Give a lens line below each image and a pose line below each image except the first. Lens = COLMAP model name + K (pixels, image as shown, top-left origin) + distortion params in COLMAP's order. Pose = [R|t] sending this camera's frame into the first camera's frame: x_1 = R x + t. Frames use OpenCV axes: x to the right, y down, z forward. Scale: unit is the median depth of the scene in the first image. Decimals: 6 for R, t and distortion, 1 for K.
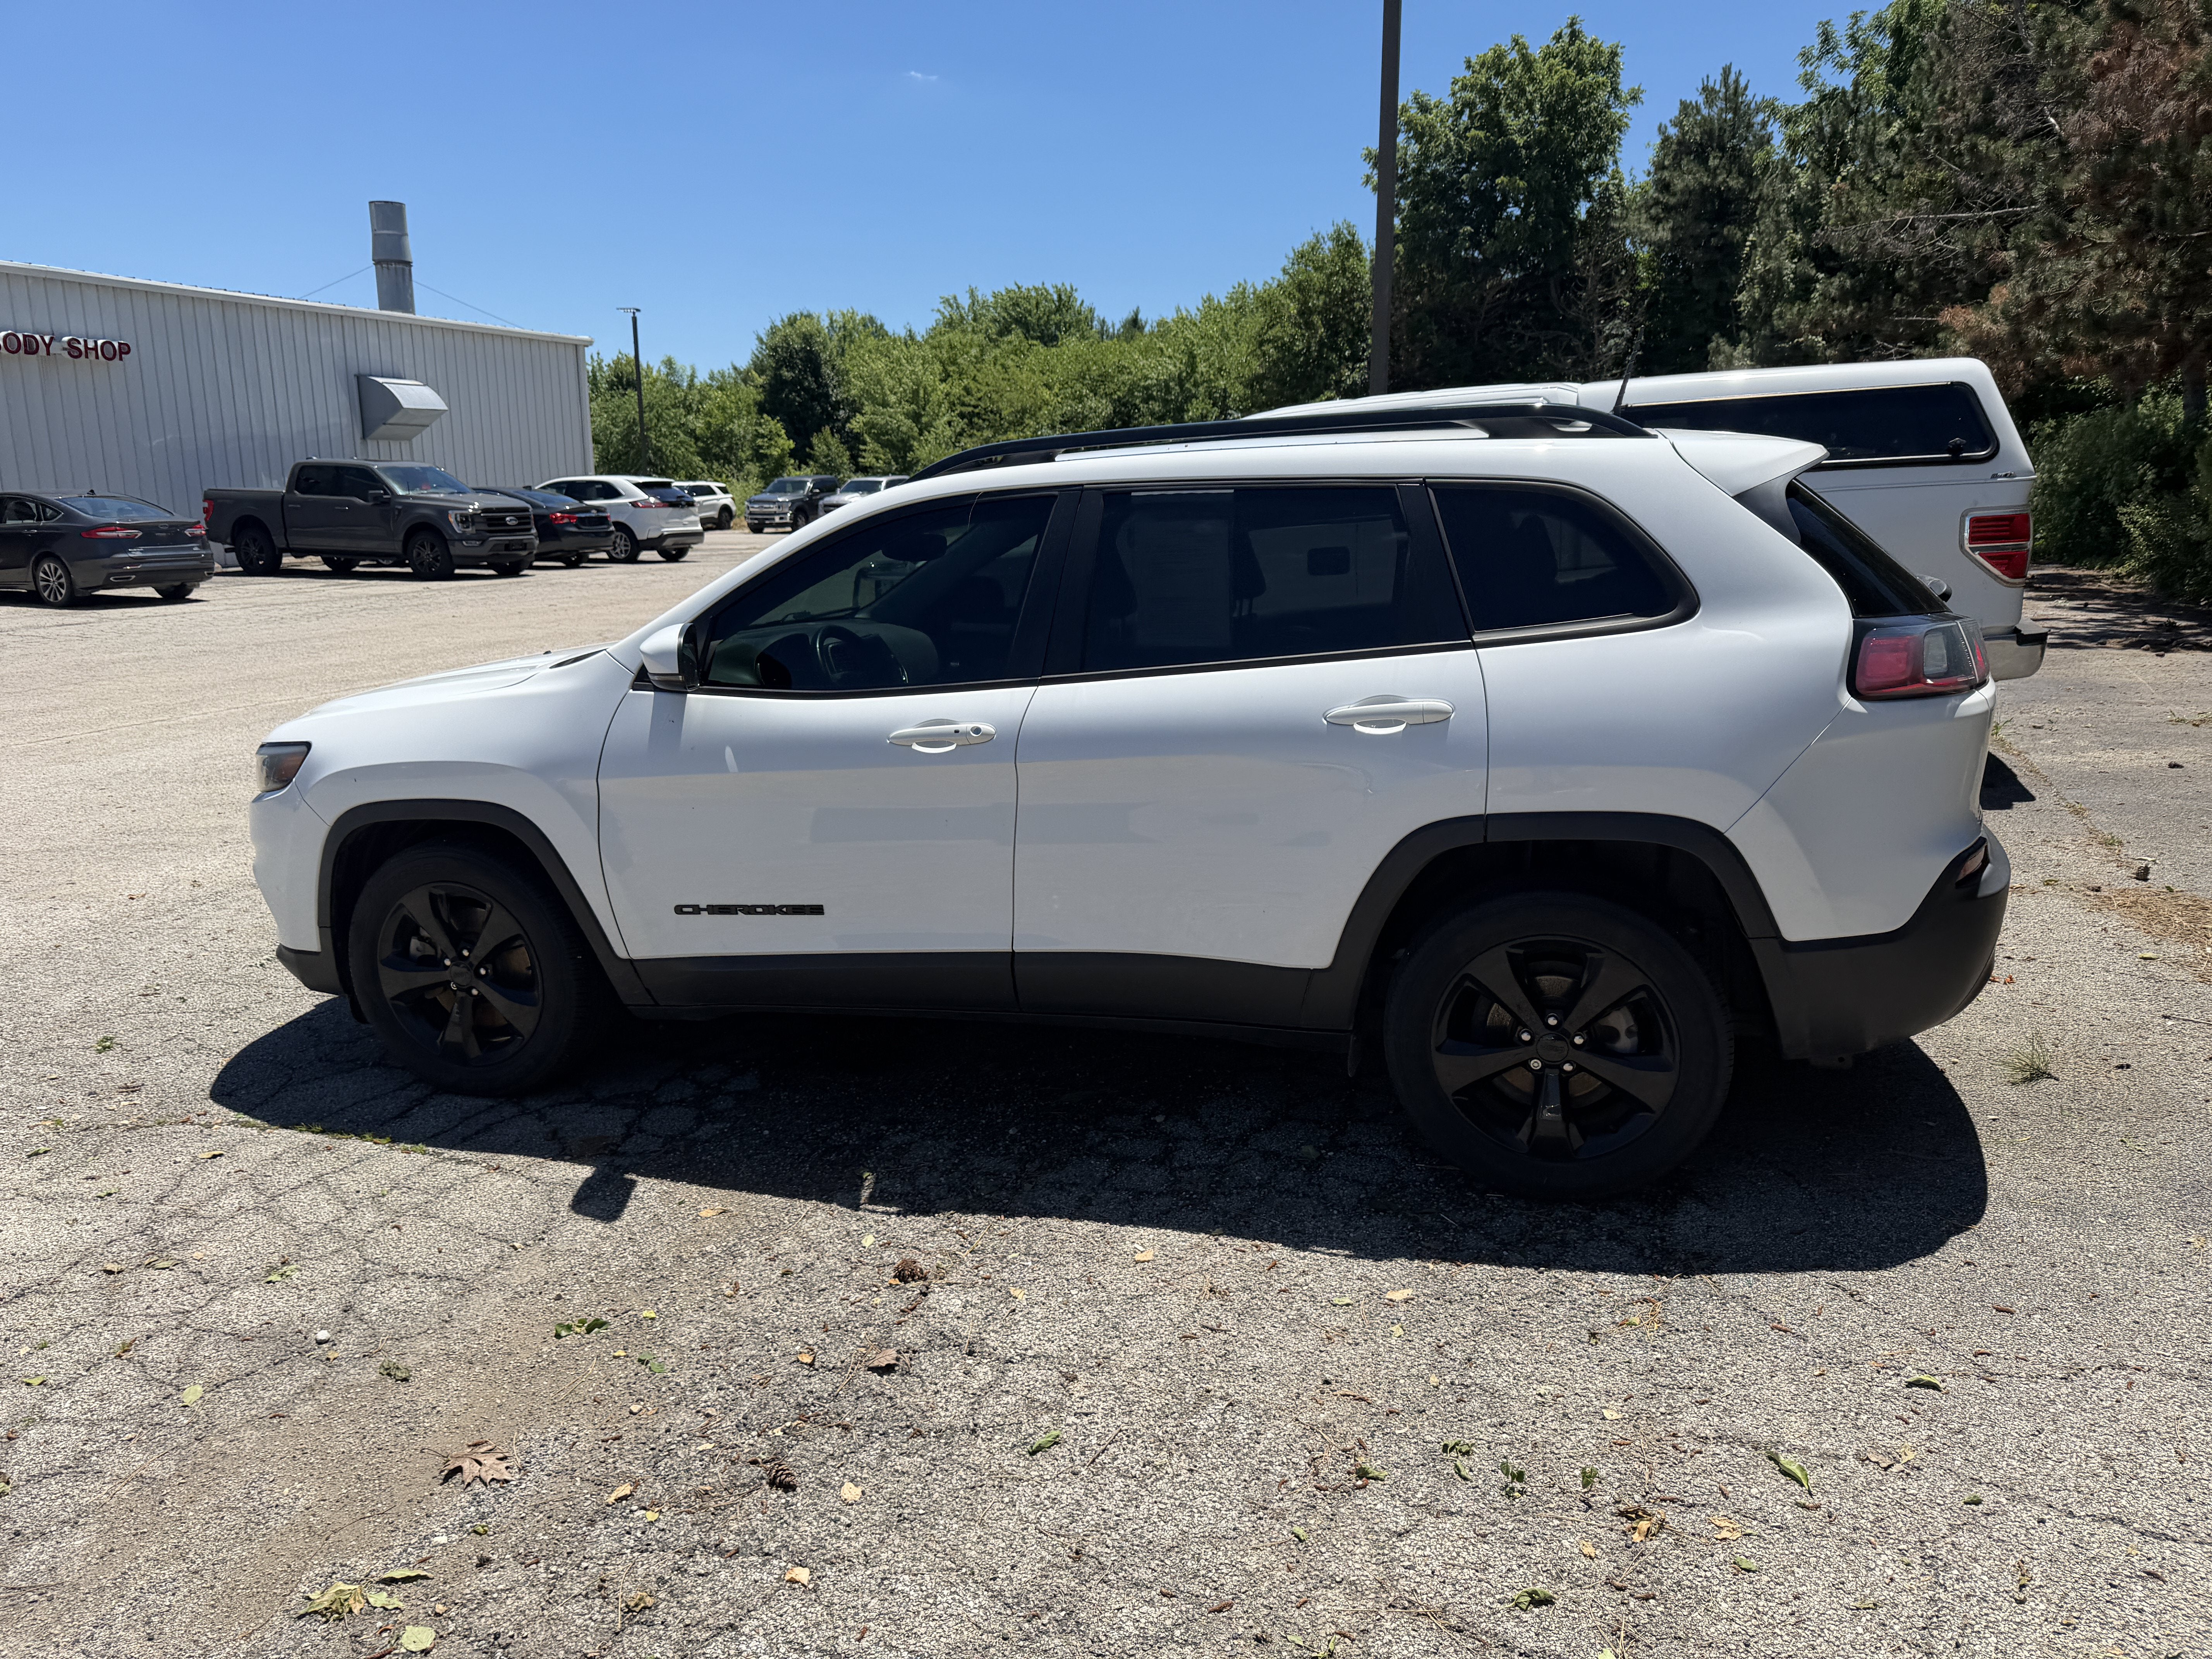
lens RADIAL K [[1565.4, 0, 1119.4], [0, 1565.4, 832.8], [0, 0, 1]] dist [0.025827, -0.032997]
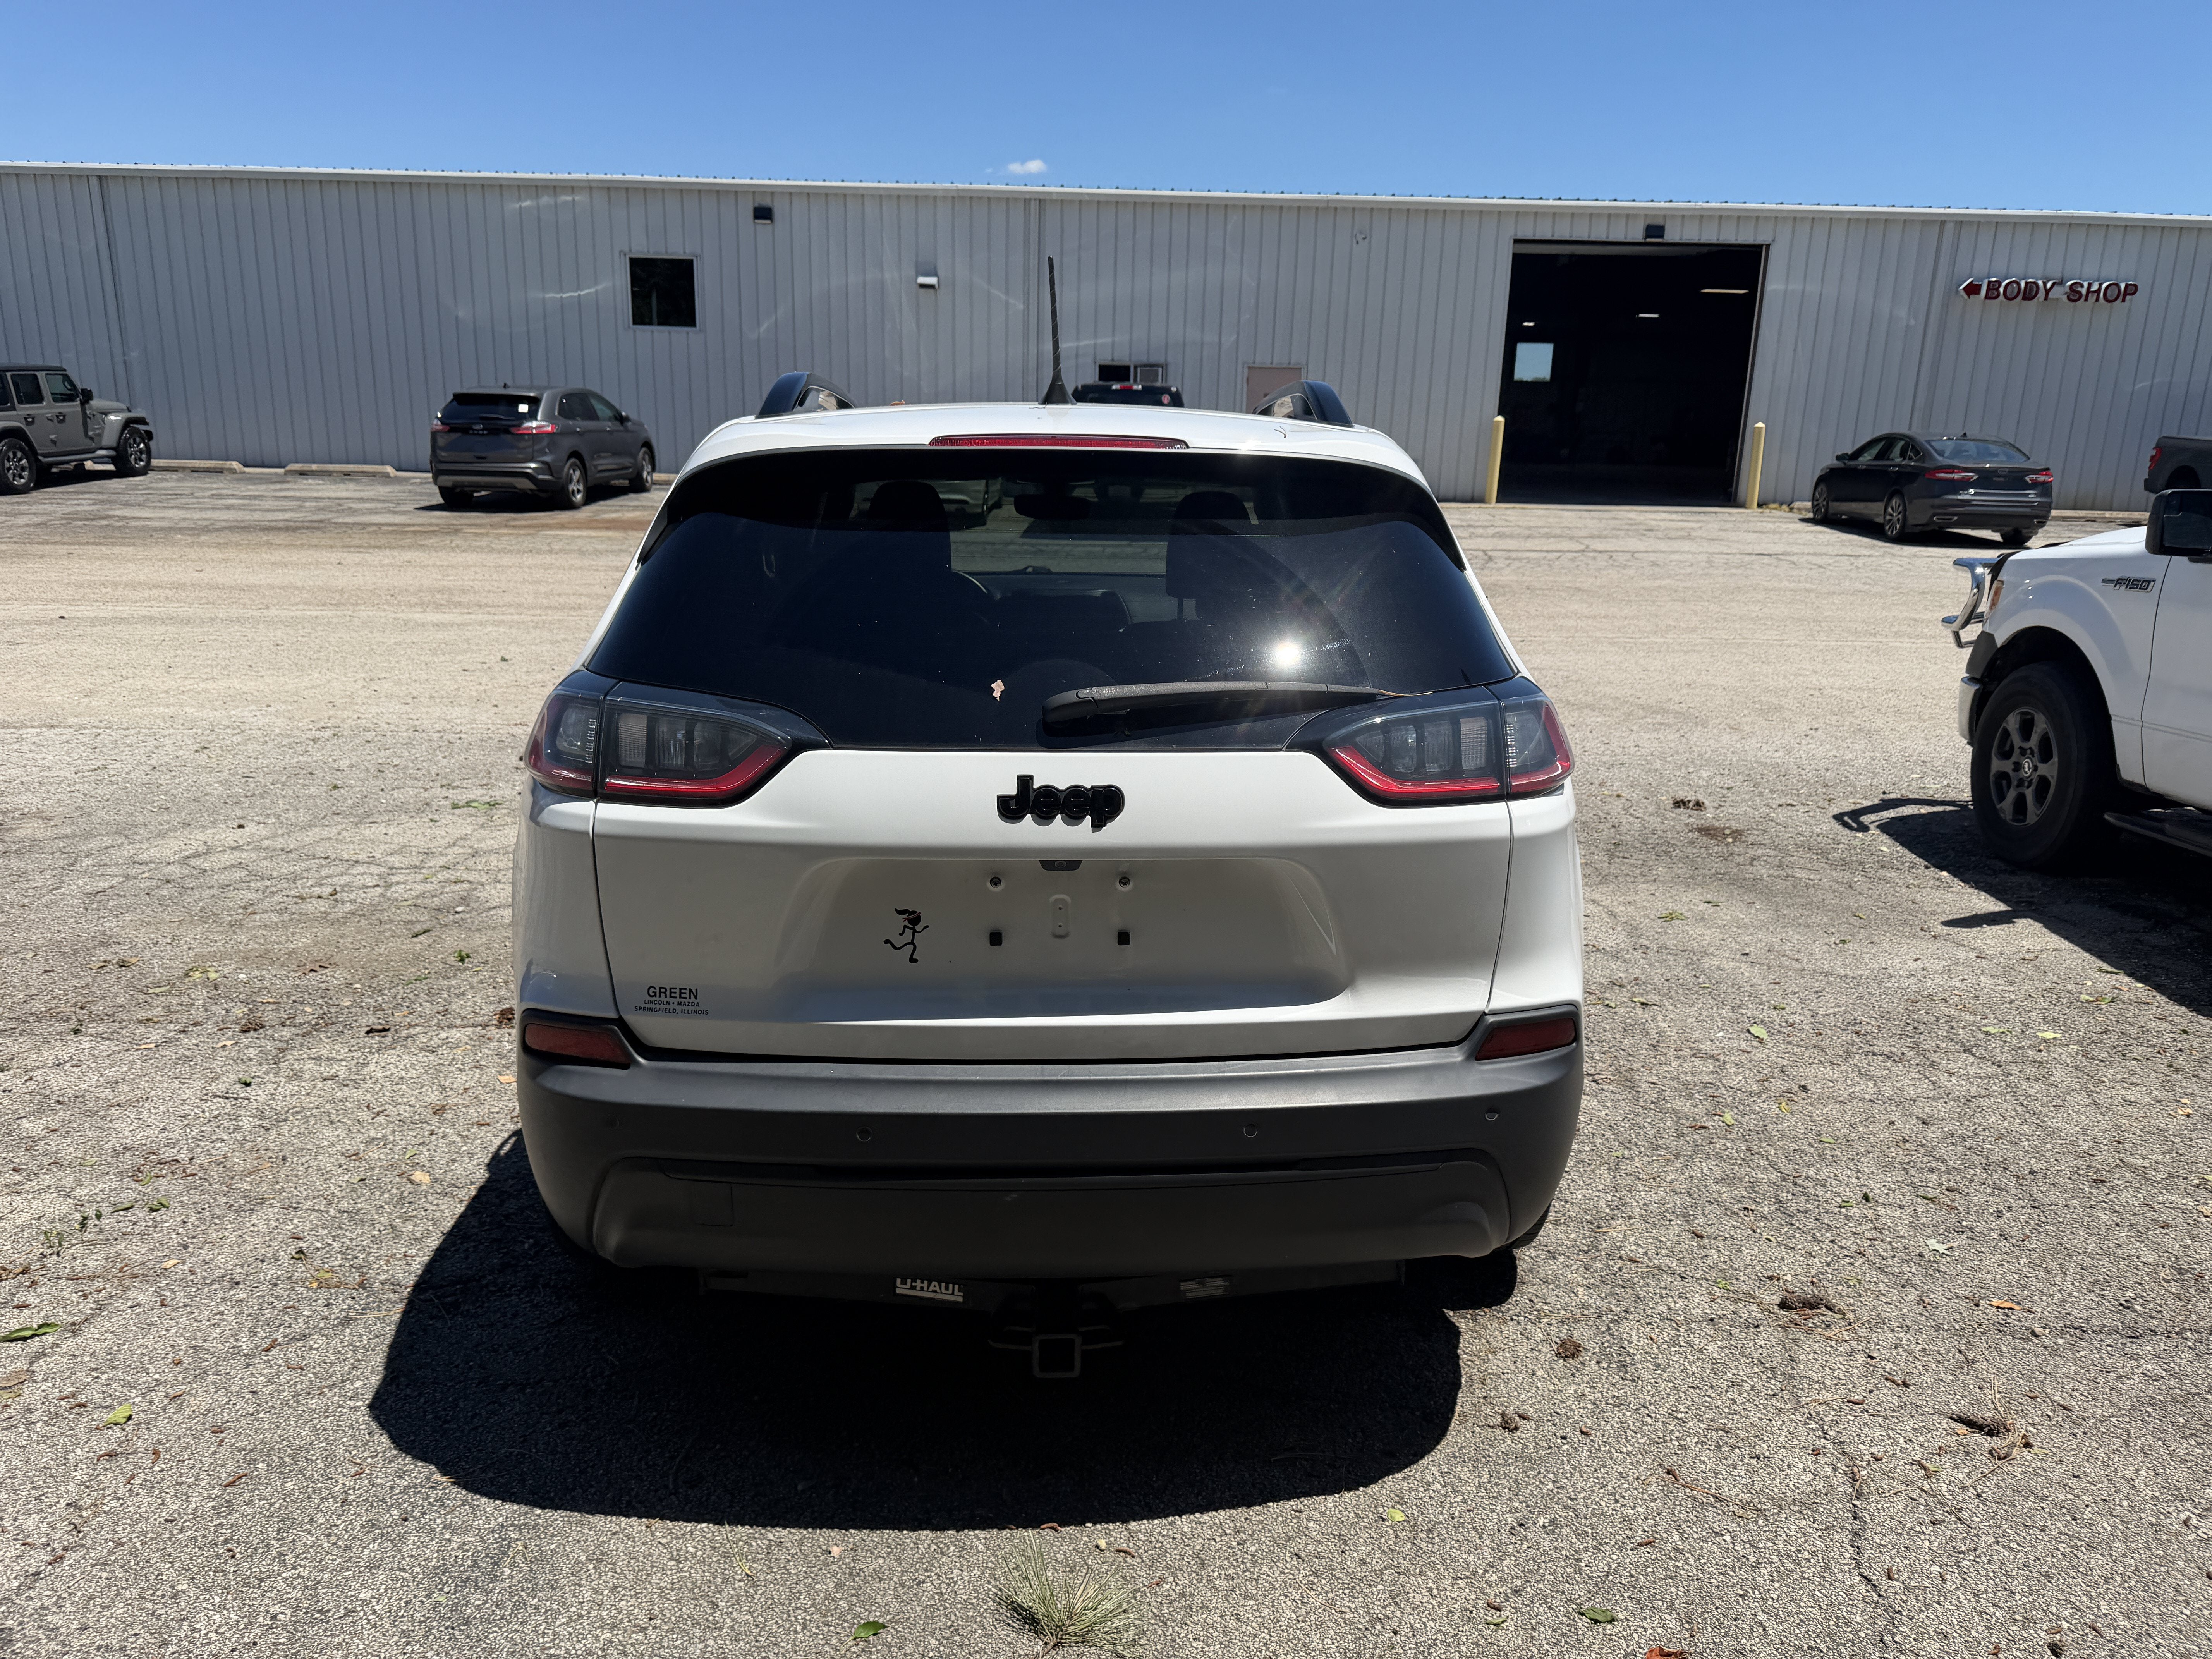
lens RADIAL K [[1565.4, 0, 1120.8], [0, 1565.4, 824.9], [0, 0, 1]] dist [0.025827, -0.032997]
pose [[0.318067, 0.259538, -0.911852, 0.124759], [-0.231373, 0.953968, 0.190819, -0.026486], [0.919402, 0.150285, 0.363475, 0.097680]]
